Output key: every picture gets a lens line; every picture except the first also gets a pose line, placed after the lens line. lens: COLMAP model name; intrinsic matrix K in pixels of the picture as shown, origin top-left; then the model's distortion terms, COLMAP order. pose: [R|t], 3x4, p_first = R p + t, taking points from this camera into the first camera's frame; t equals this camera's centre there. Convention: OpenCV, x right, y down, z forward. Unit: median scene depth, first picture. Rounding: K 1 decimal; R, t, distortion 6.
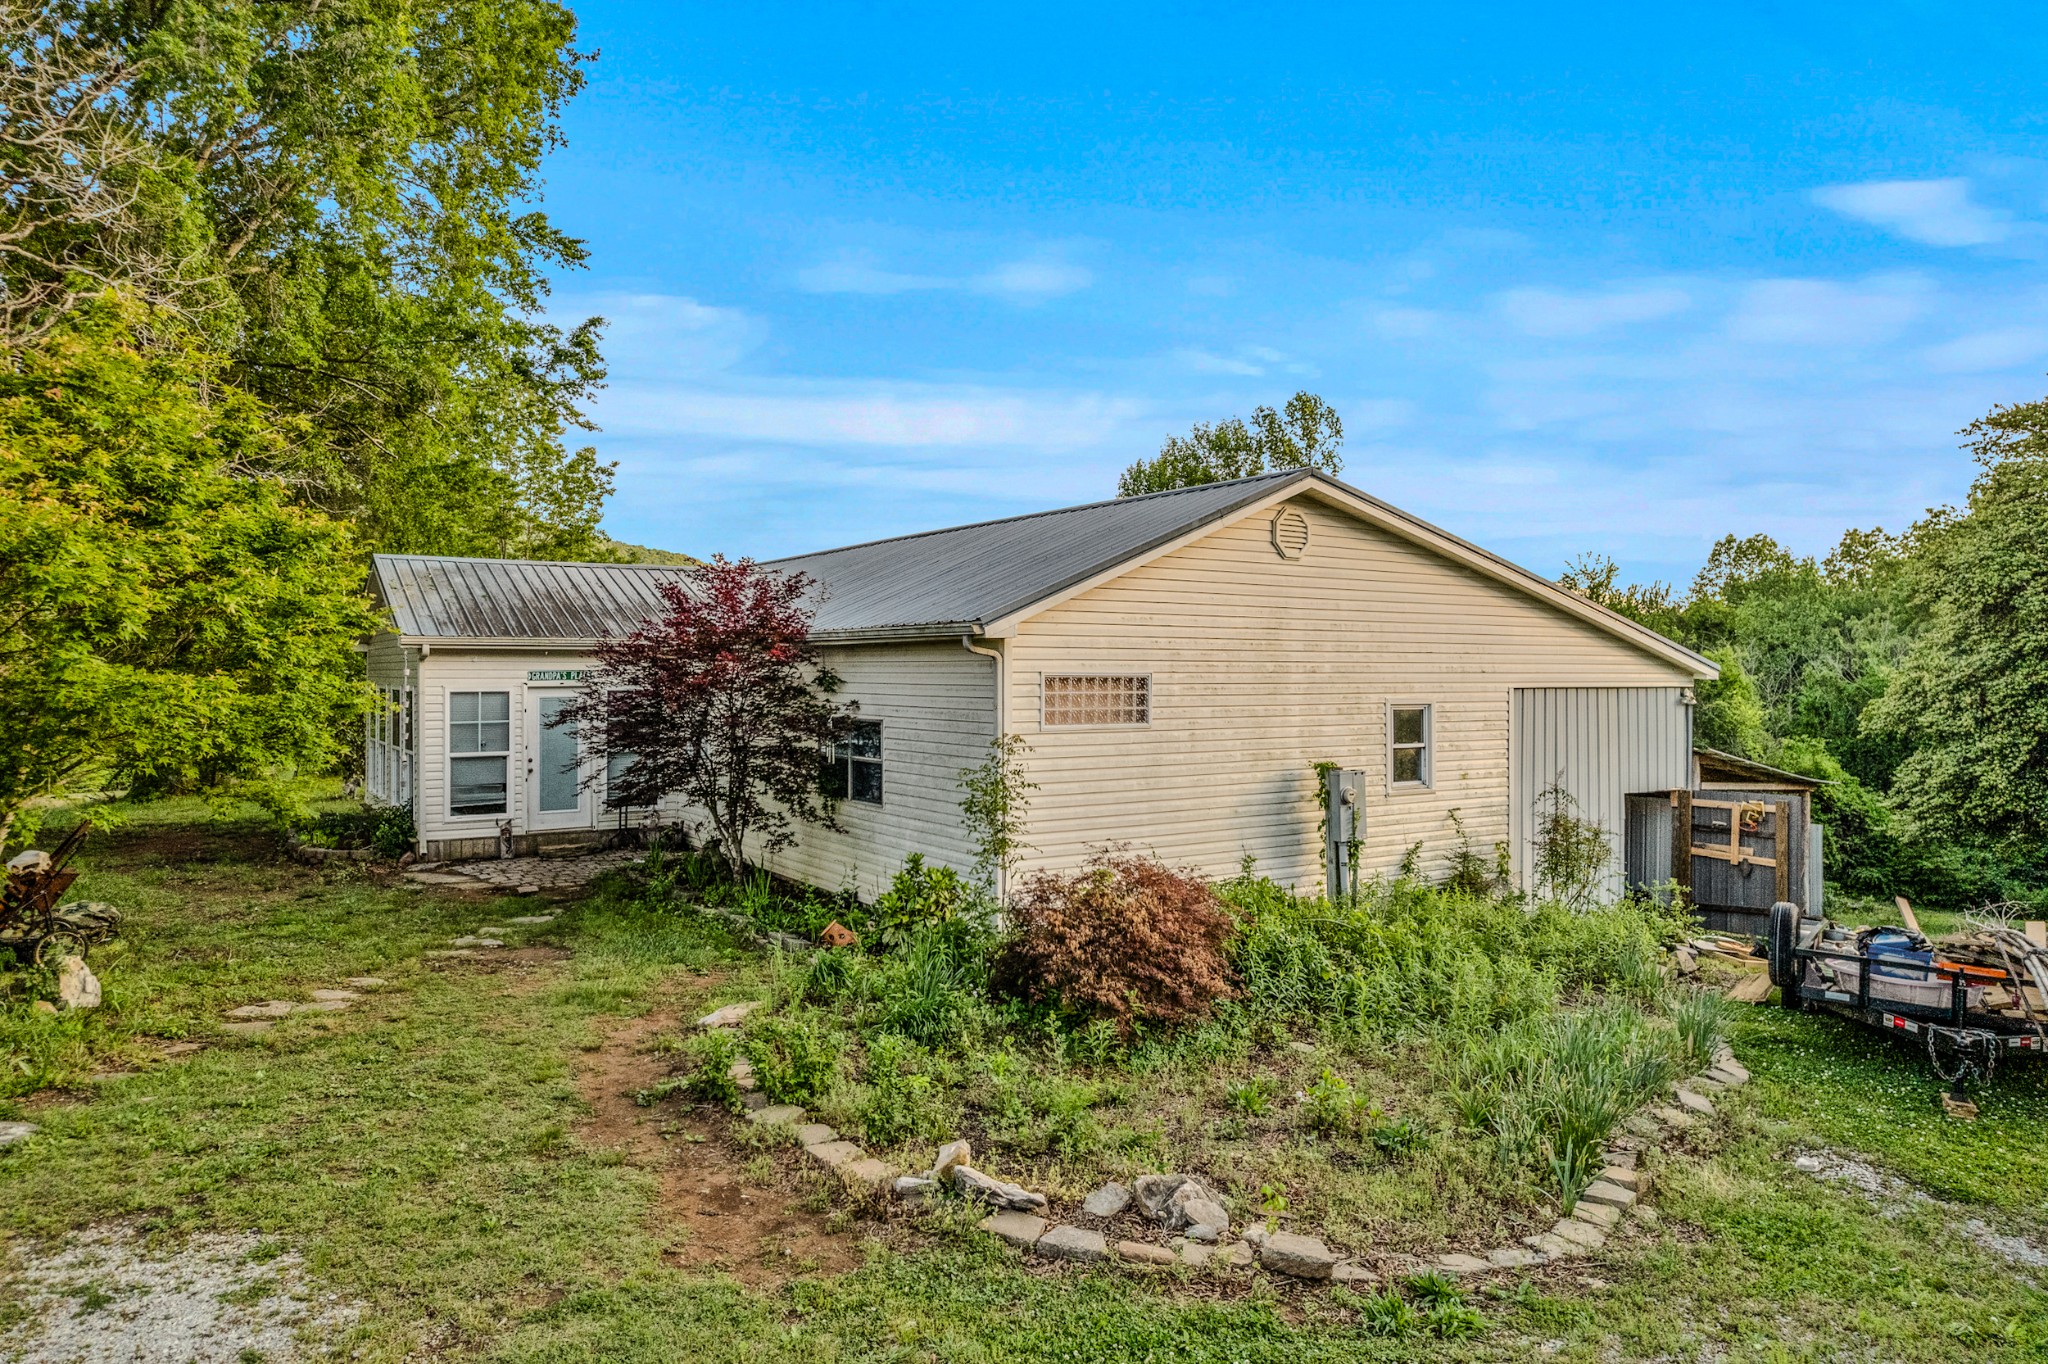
lens RADIAL K [[1304.5, 0, 1024.0], [0, 1304.5, 682.0], [0, 0, 1]] dist [-0.071911, 0.068204]
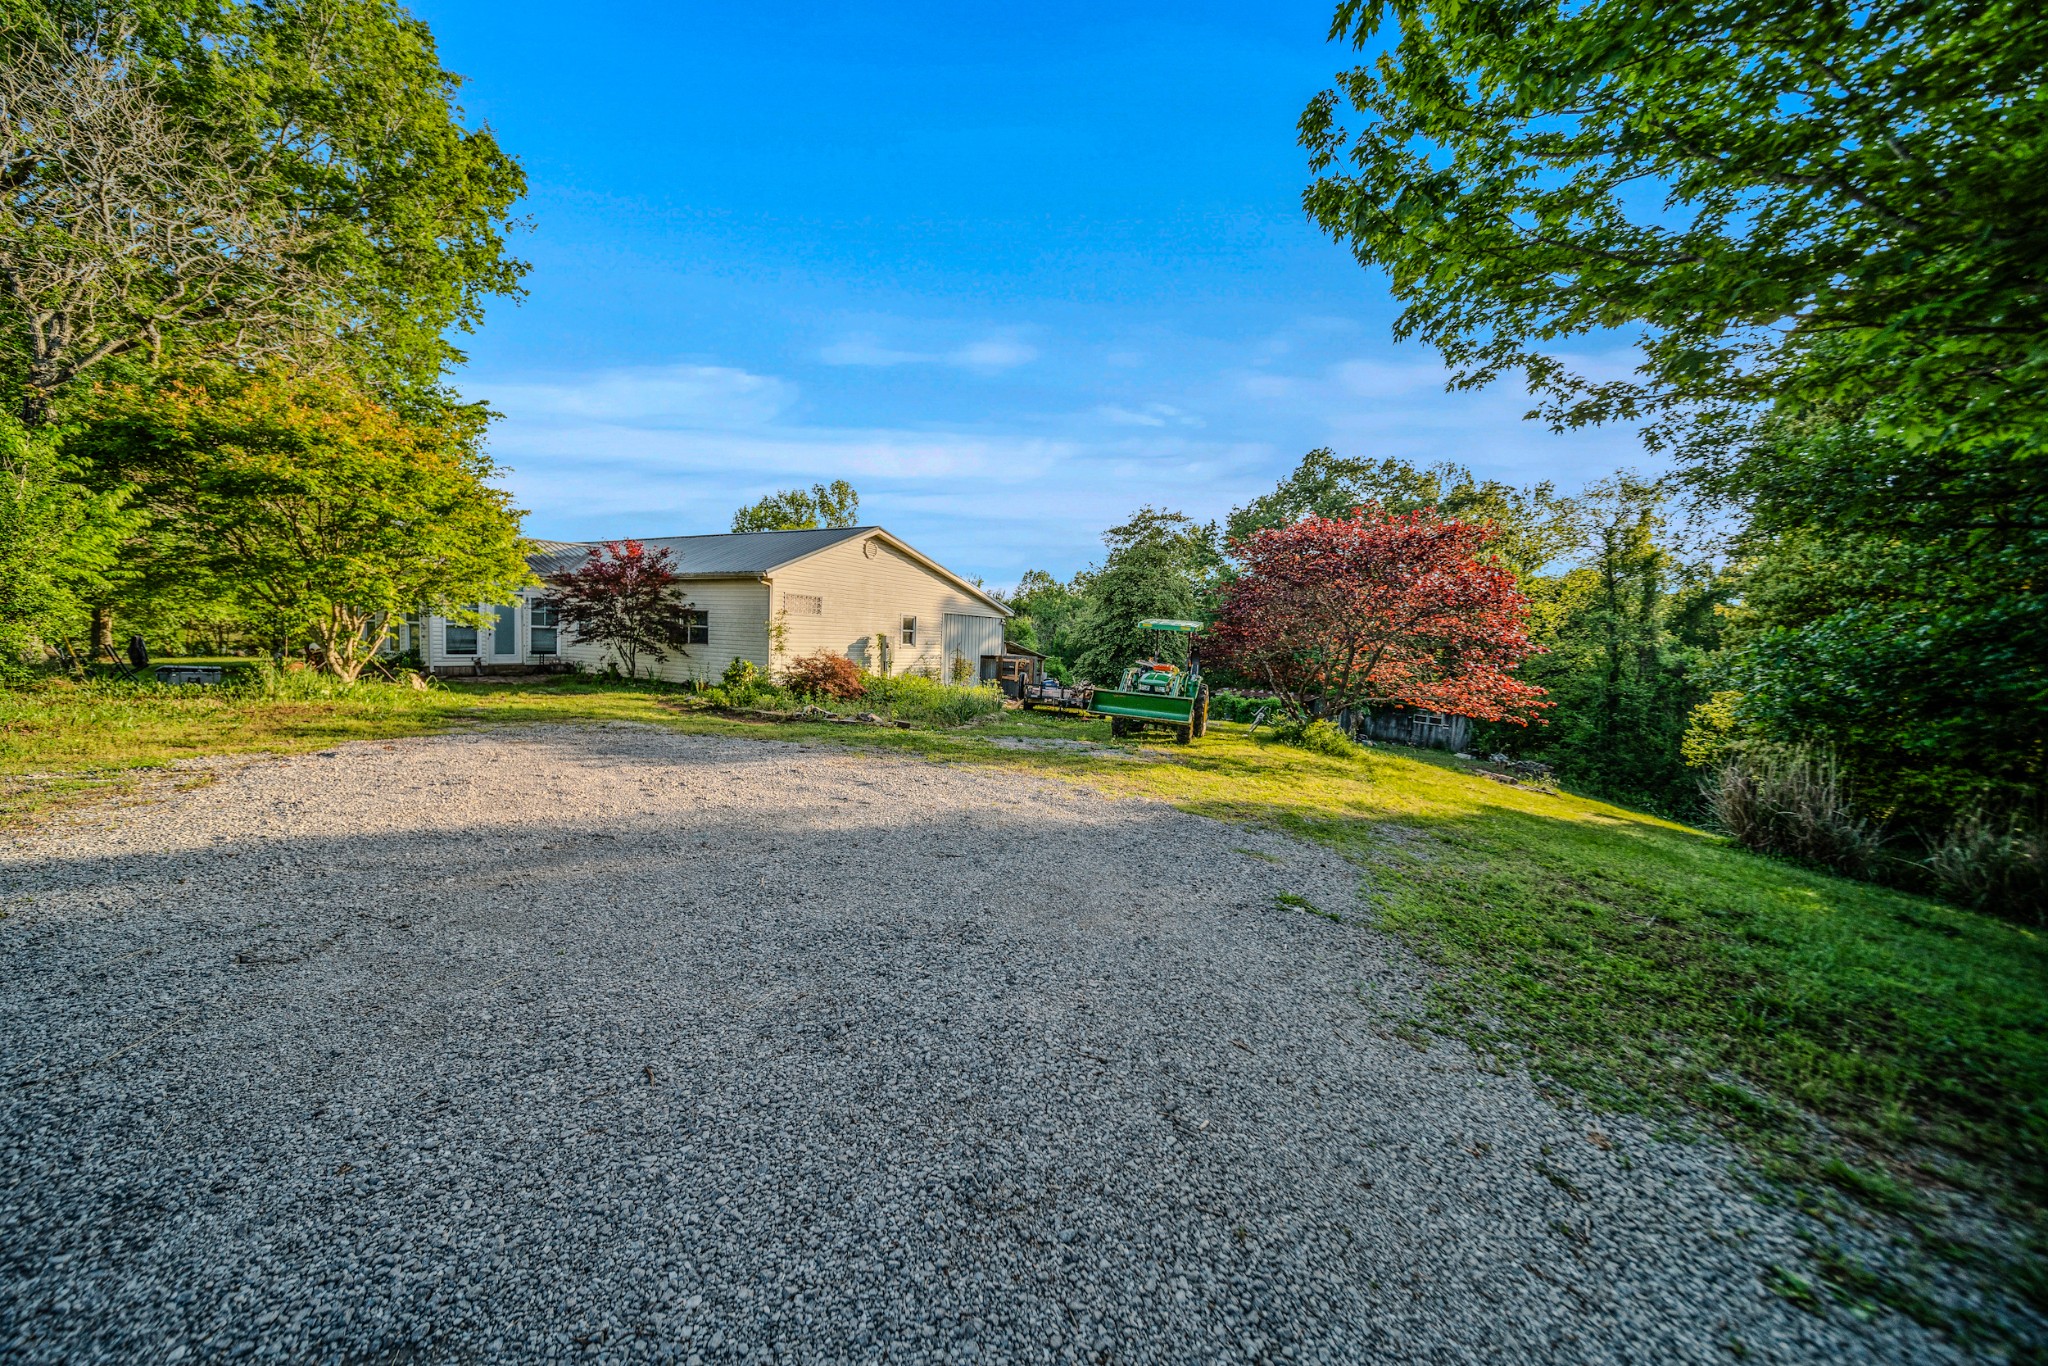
lens RADIAL K [[713.4, 0, 1010.9], [0, 713.4, 685.5], [0, 0, 1]] dist [0.002012, 0.000030]
pose [[0.890680, 0.003023, 0.454621, -0.172120], [-0.033692, 0.997667, 0.059374, 0.058029], [-0.453380, -0.068200, 0.888704, -0.395926]]
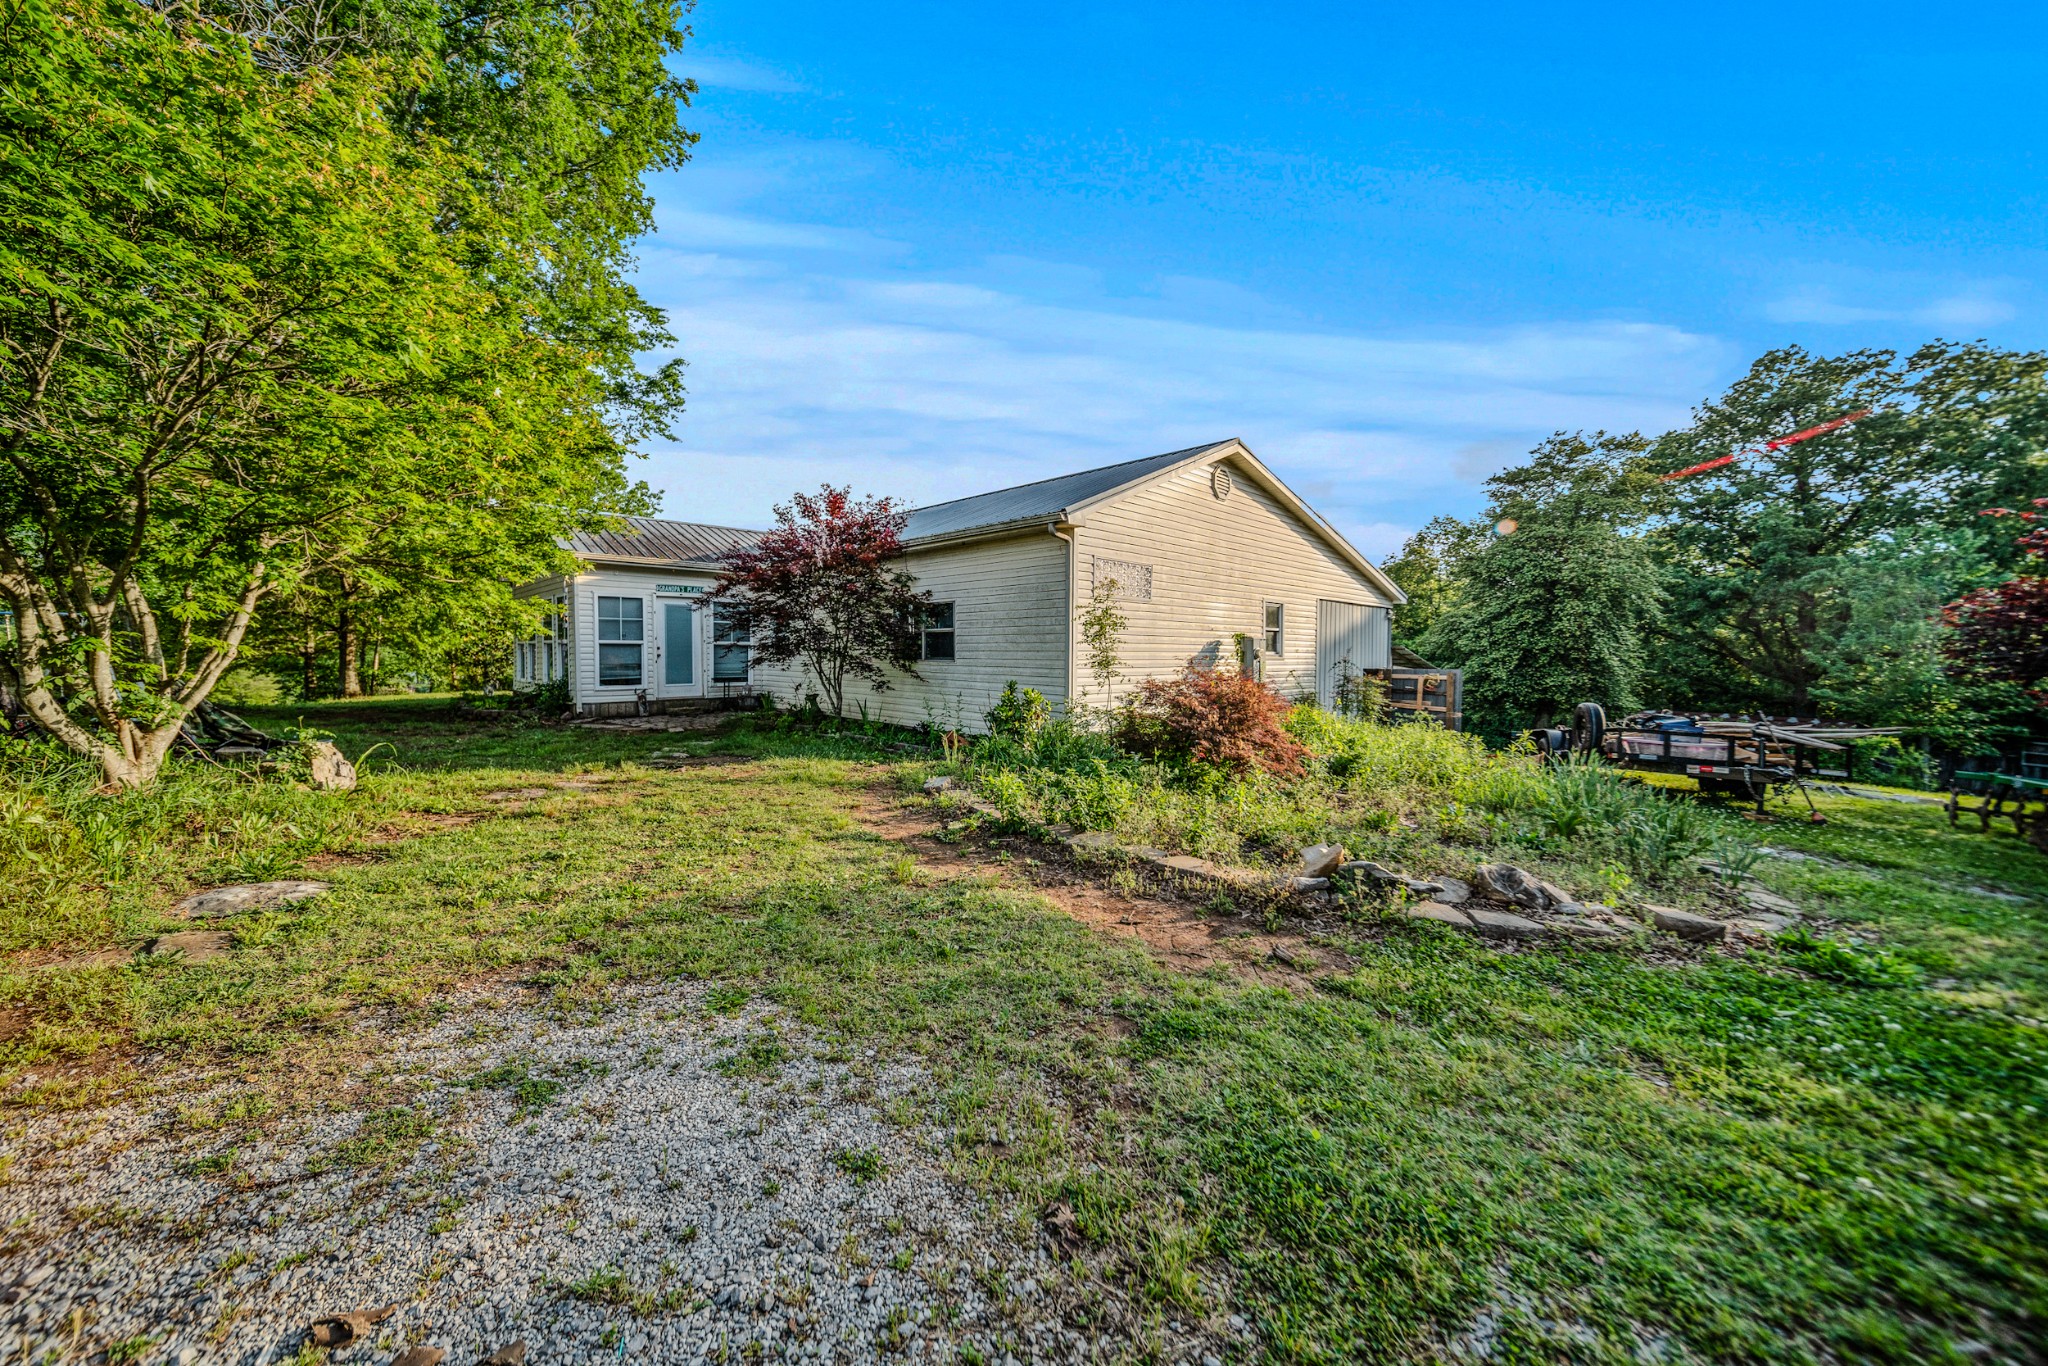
lens RADIAL K [[713.4, 0, 1010.9], [0, 713.4, 685.5], [0, 0, 1]] dist [0.002012, 0.000030]
pose [[0.983248, -0.003228, 0.182246, -0.153884], [-0.004124, 0.999193, 0.039950, 0.072754], [-0.182228, -0.040032, 0.982441, 0.169903]]
